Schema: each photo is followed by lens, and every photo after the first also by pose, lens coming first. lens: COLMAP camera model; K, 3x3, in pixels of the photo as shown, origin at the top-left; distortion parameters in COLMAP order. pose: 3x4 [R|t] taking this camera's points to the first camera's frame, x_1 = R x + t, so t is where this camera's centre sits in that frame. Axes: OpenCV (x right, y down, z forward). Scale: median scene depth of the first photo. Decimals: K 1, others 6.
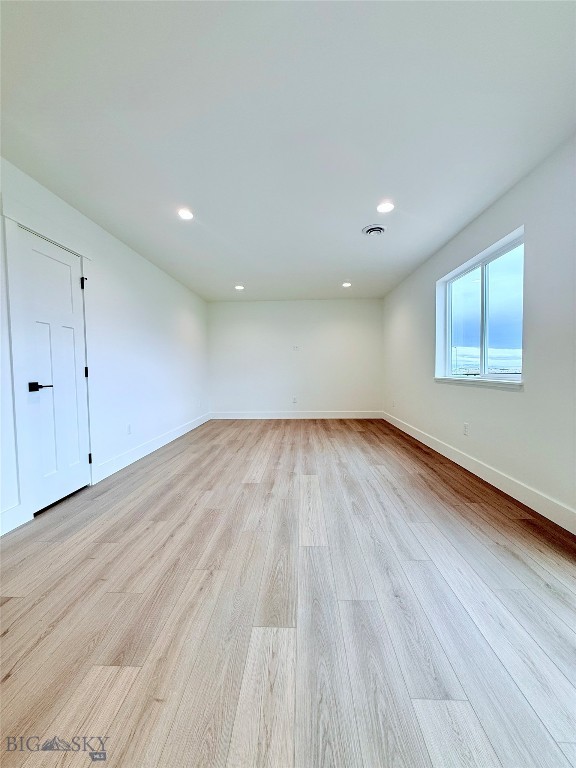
lens RADIAL K [[306.3, 0, 288.0], [0, 306.3, 384.0], [0, 0, 1]] dist [-0.000598, -0.000152]
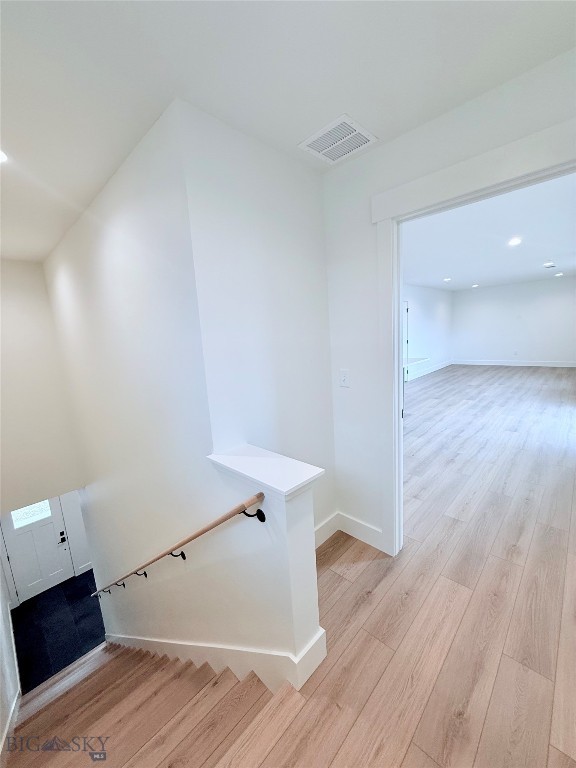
lens RADIAL K [[306.3, 0, 288.0], [0, 306.3, 384.0], [0, 0, 1]] dist [-0.000598, -0.000152]
pose [[0.748136, 0.075973, -0.659182, 0.241897], [0.024766, 0.989535, 0.142155, -0.048627], [0.663083, -0.122677, 0.738425, -1.080862]]
